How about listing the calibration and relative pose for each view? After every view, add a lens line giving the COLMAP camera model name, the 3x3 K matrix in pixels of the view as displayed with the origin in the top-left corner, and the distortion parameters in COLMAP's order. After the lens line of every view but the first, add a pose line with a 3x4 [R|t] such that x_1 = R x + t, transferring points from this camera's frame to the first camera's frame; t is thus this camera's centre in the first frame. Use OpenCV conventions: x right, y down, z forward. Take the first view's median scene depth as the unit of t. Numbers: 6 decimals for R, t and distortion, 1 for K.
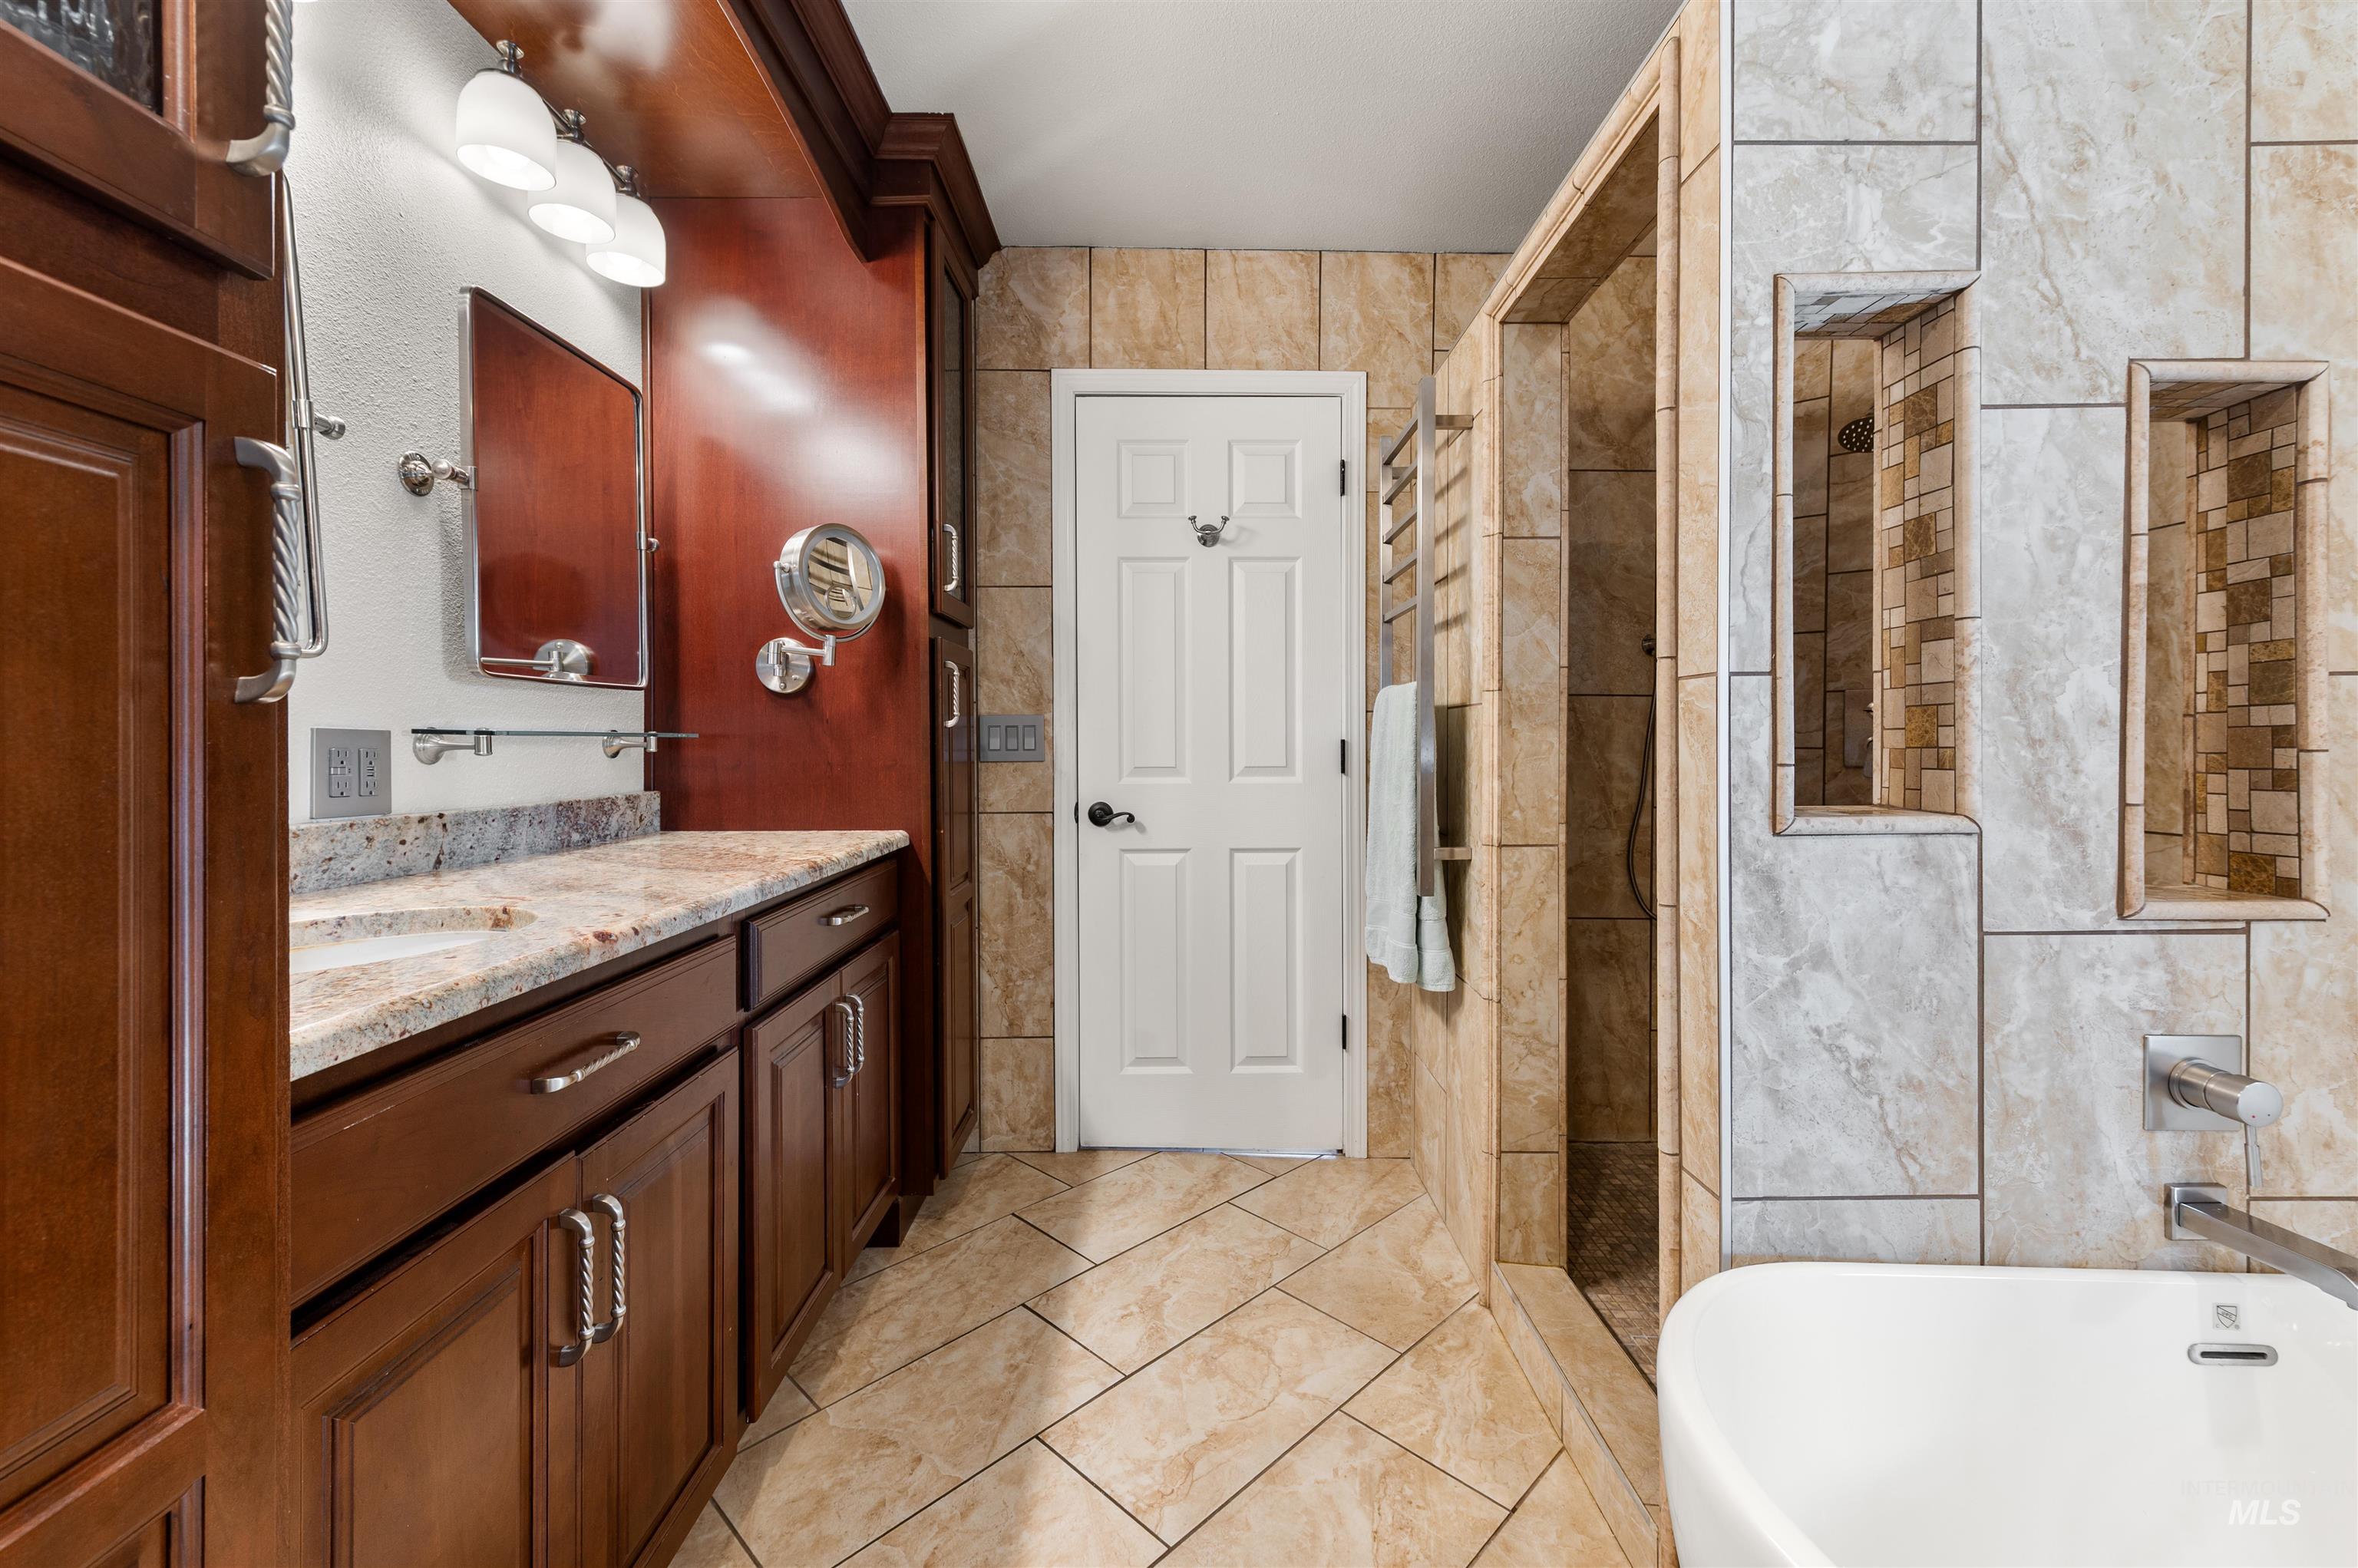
lens RADIAL K [[968.2, 0, 1200.2], [0, 968.2, 742.6], [0, 0, 1]] dist [0.004940, 0.000002]
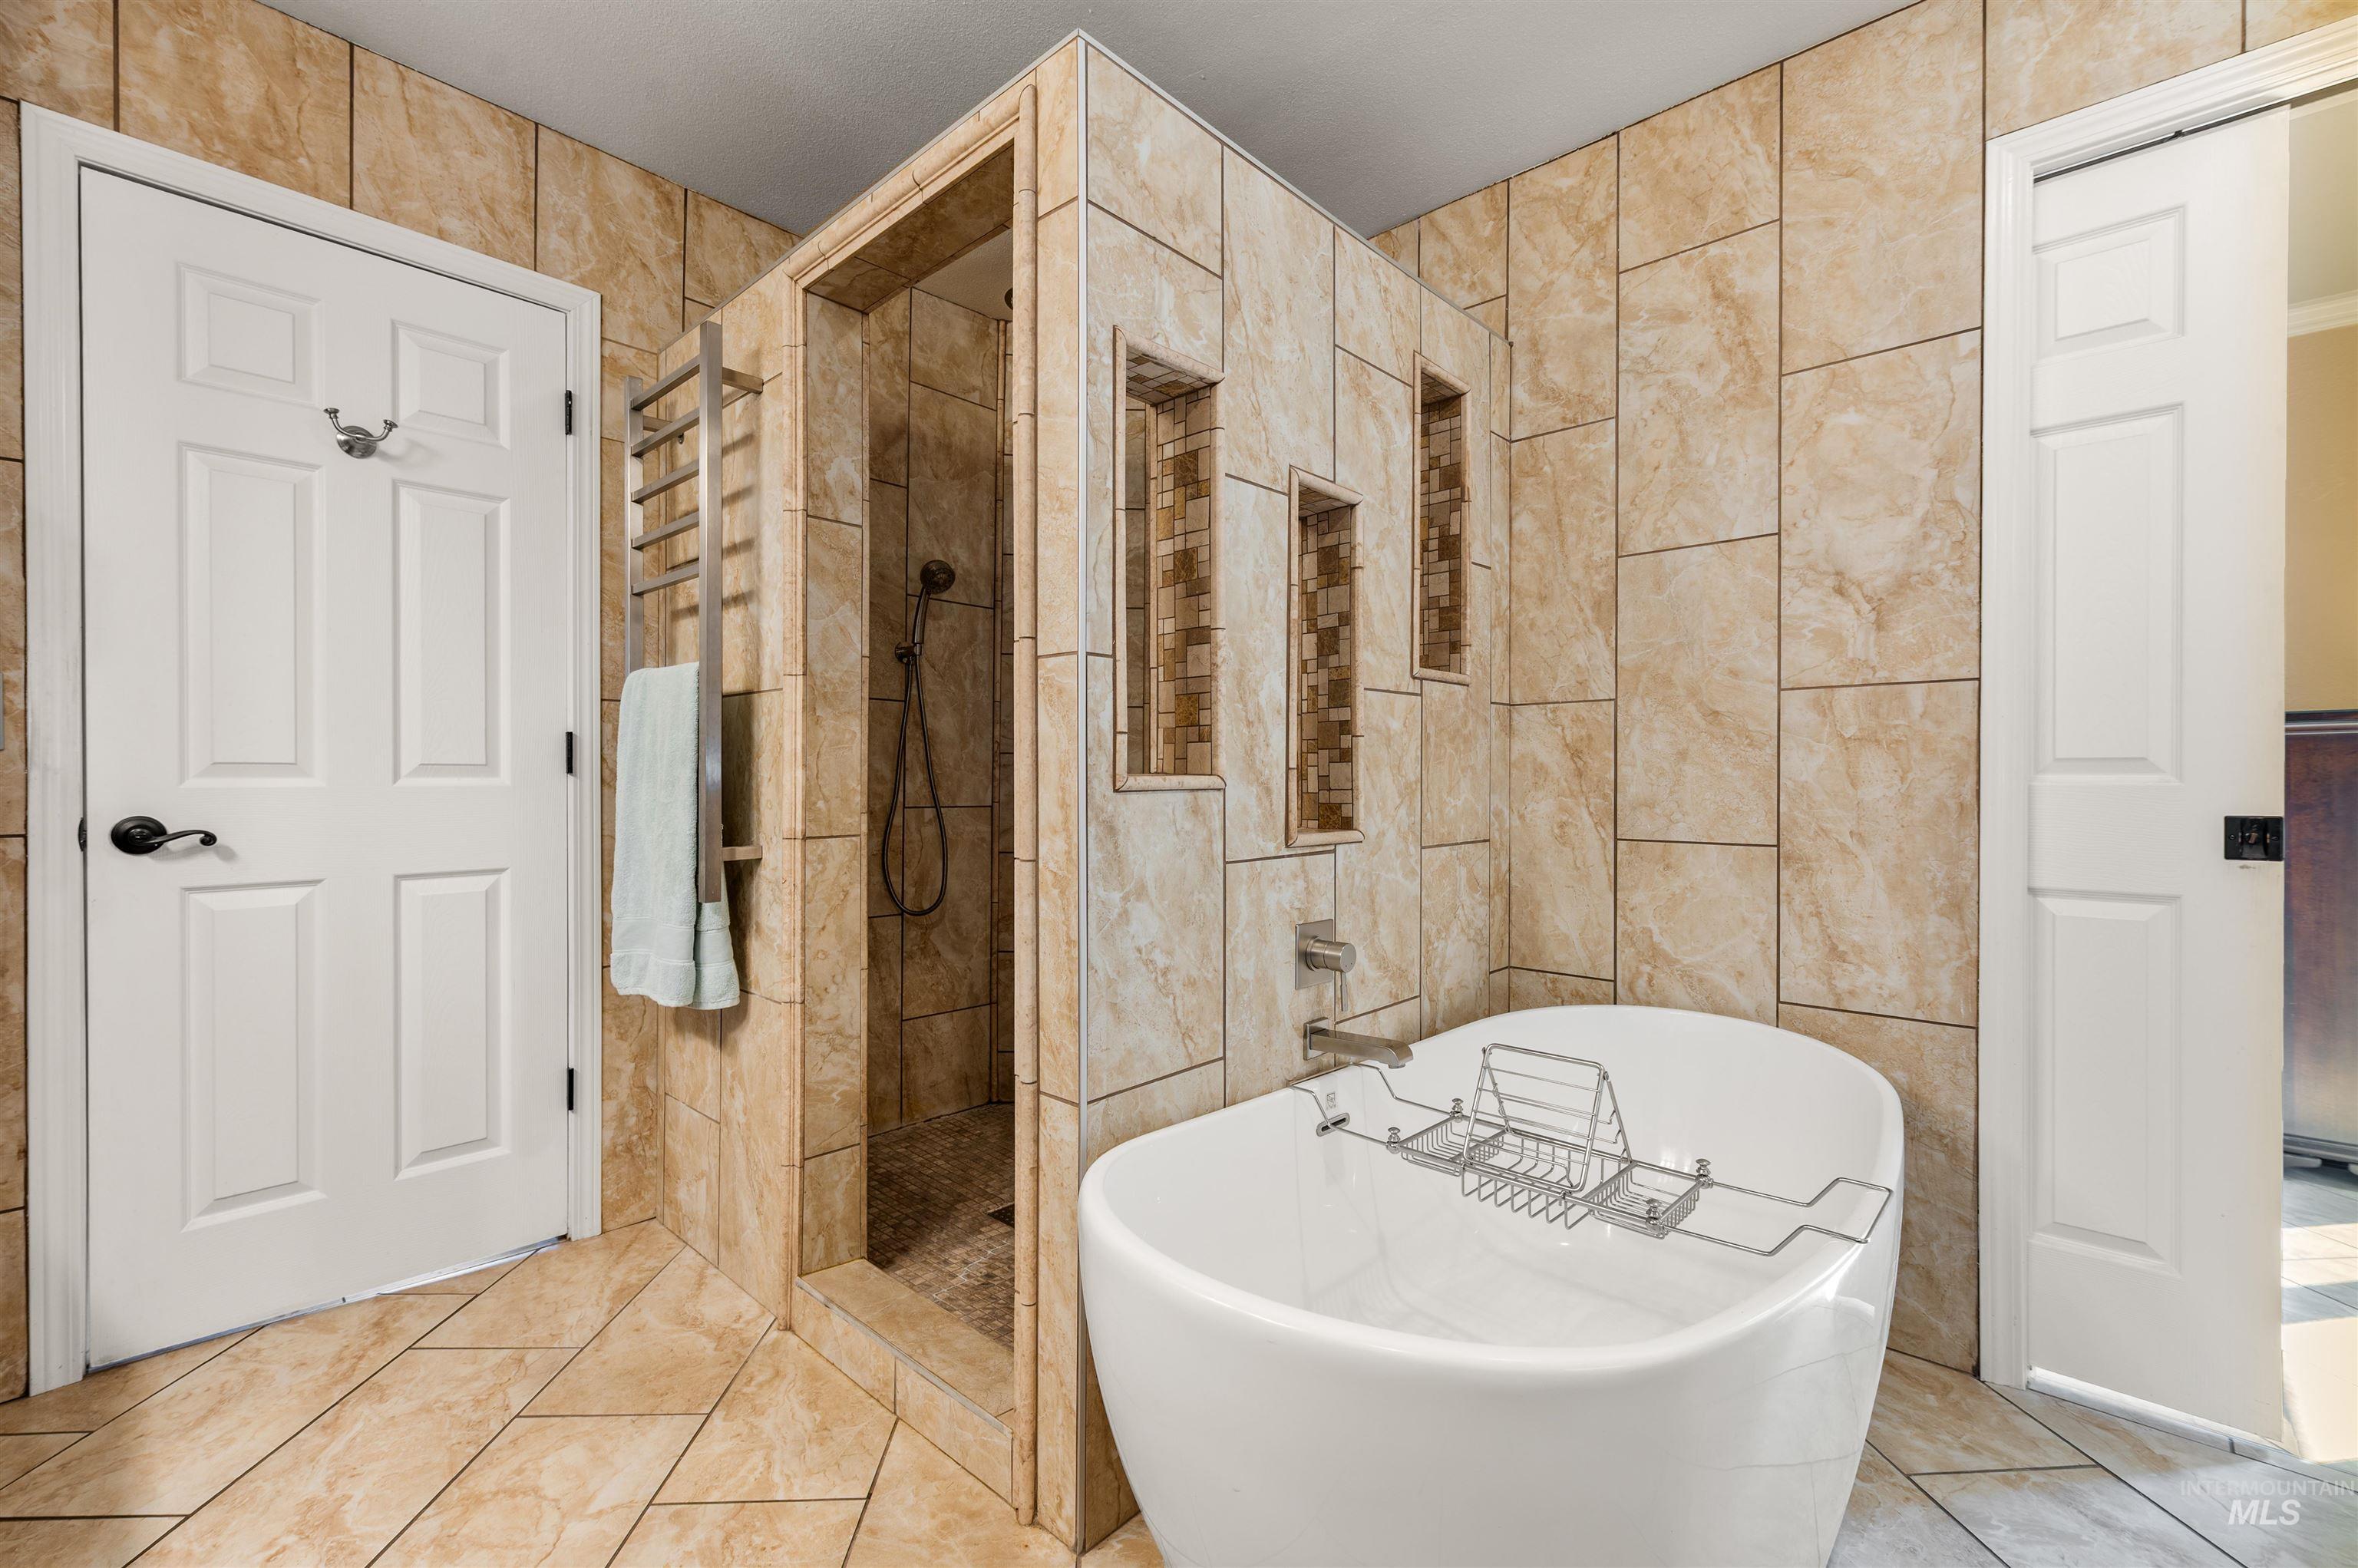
lens RADIAL K [[992.5, 0, 1190.8], [0, 992.5, 778.0], [0, 0, 1]] dist [0.002364, -0.000258]
pose [[0.679715, 0.000978, 0.733475, -0.241848], [0.000254, 0.999999, -0.001569, 0.079938], [-0.733476, 0.001253, 0.679714, 0.094119]]
